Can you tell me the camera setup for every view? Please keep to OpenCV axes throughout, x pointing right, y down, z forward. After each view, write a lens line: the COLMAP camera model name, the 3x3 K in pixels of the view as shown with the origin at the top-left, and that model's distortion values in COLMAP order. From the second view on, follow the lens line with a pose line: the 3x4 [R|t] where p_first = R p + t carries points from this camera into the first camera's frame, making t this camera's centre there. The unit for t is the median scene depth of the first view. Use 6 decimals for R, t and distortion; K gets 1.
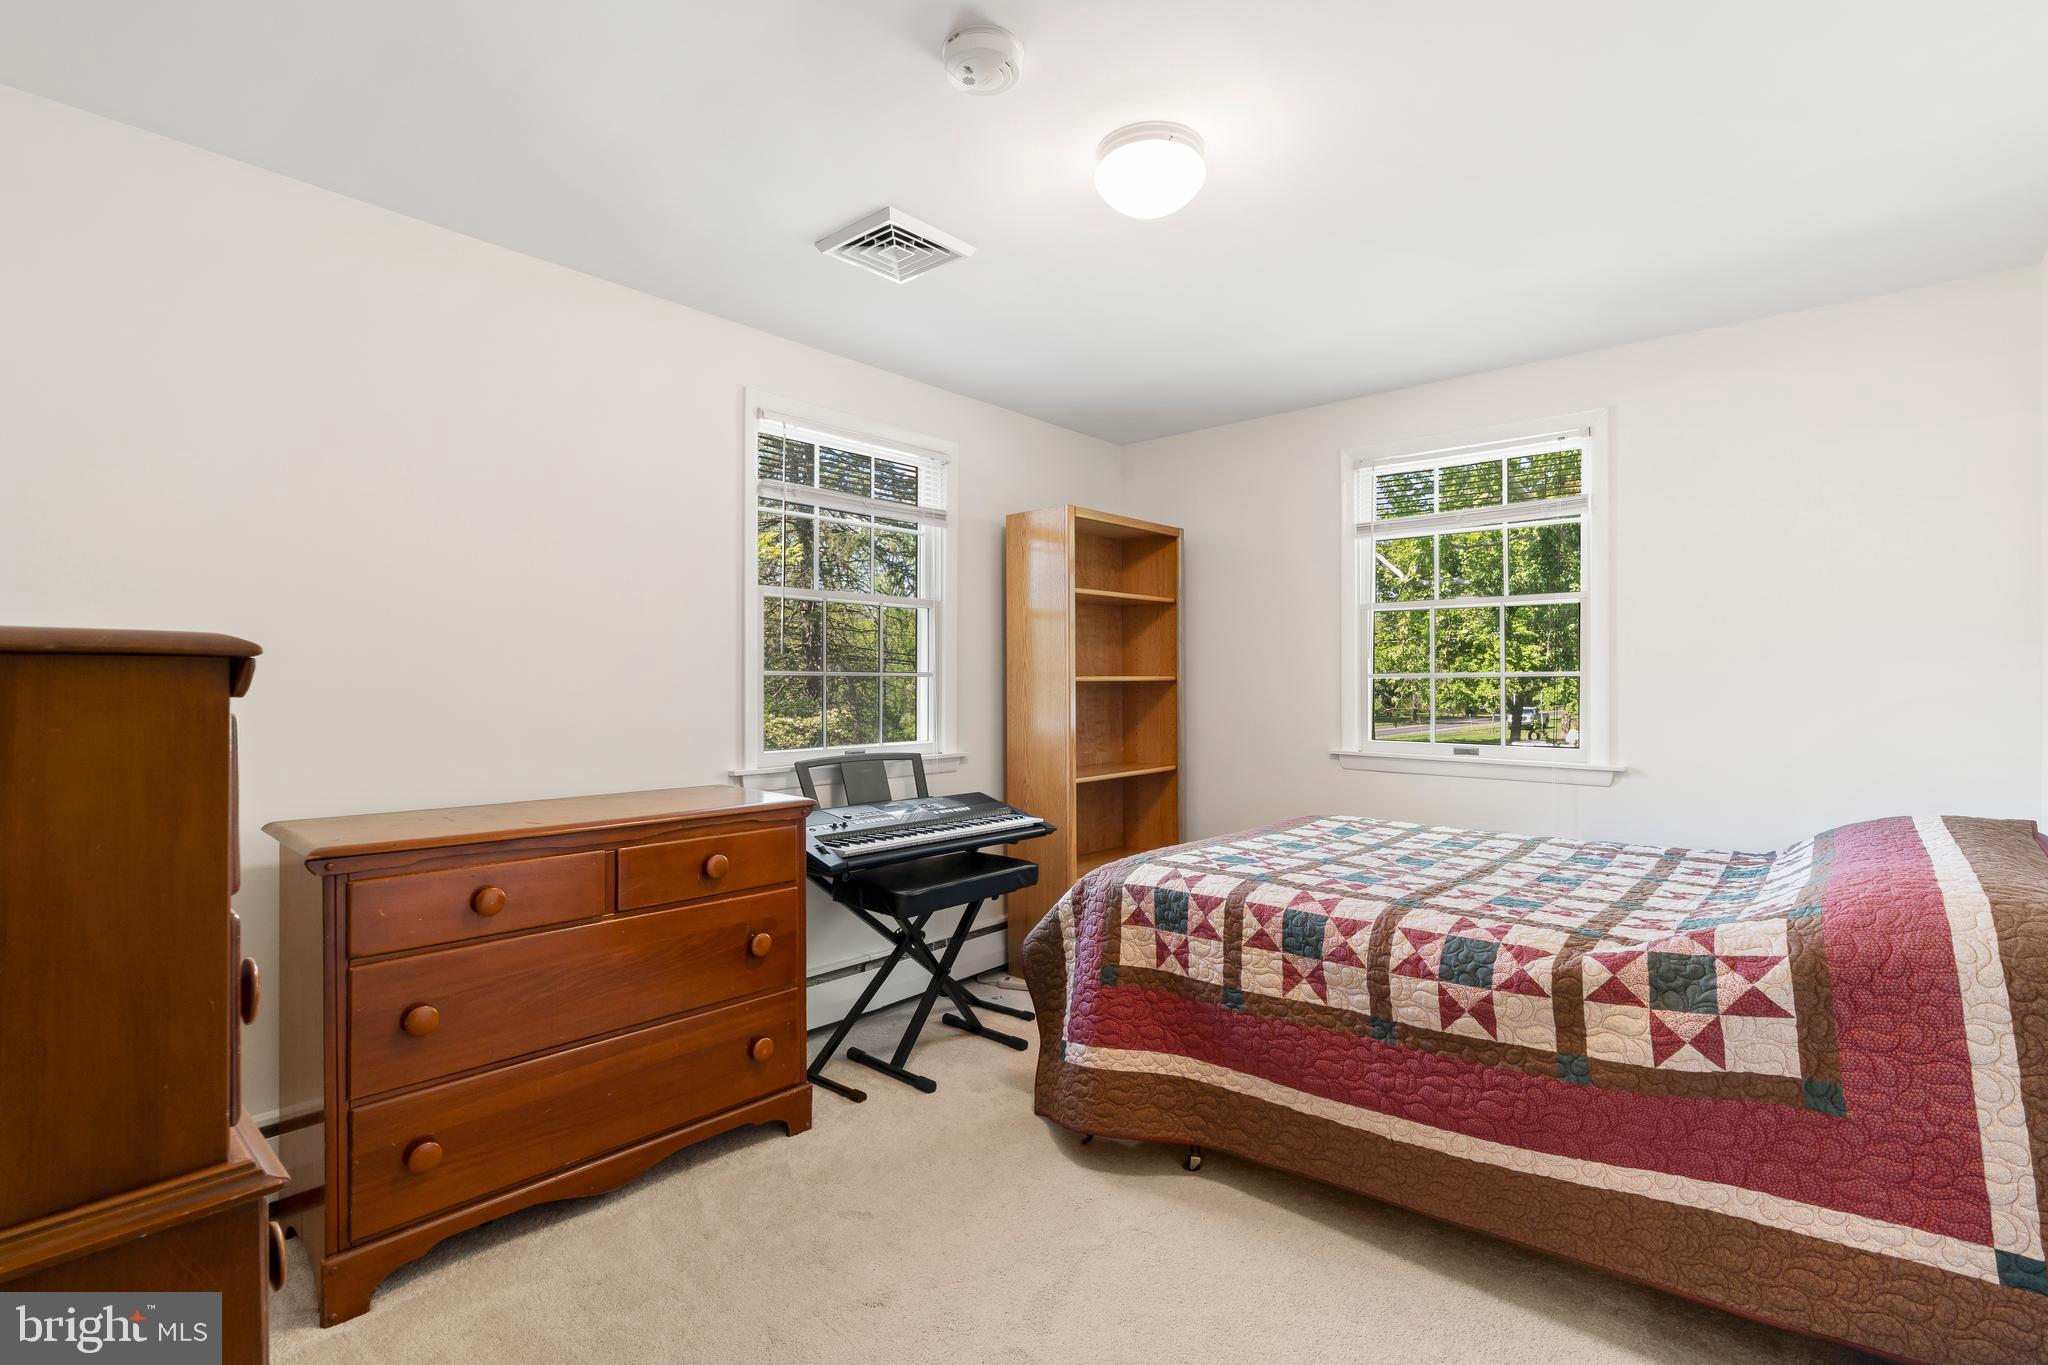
lens RADIAL K [[947.8, 0, 1027.9], [0, 947.8, 684.2], [0, 0, 1]] dist [-0.008745, 0.002735]
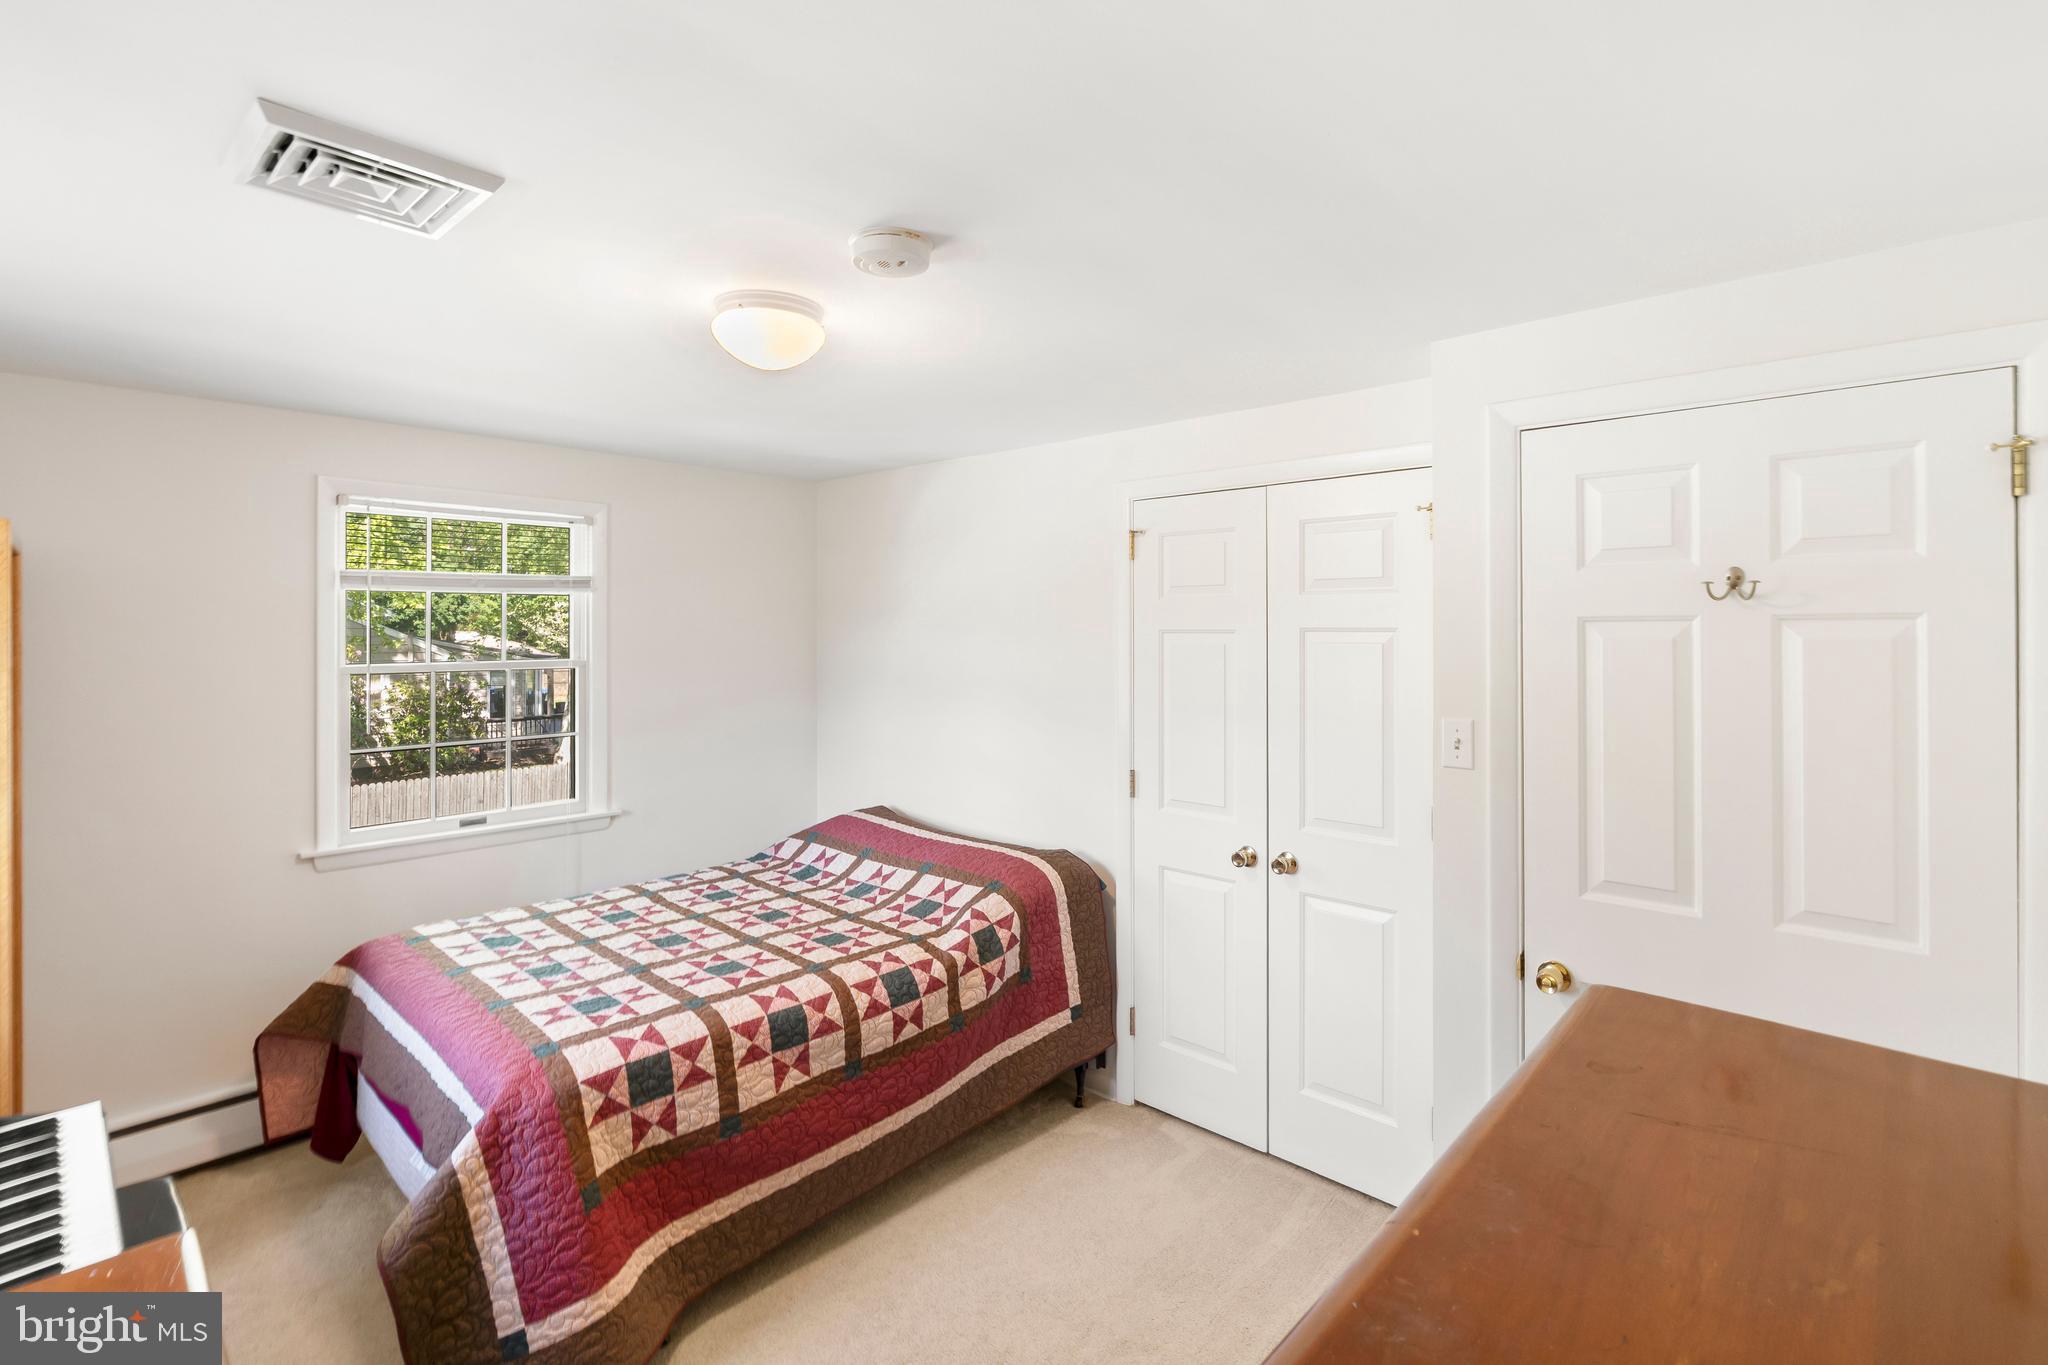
lens RADIAL K [[947.8, 0, 1039.0], [0, 947.8, 629.1], [0, 0, 1]] dist [-0.008745, 0.002735]
pose [[0.006299, -0.002483, 0.999977, -0.818535], [-0.001022, 0.999996, 0.002489, -0.213031], [-0.999980, -0.001038, 0.006297, 0.671183]]
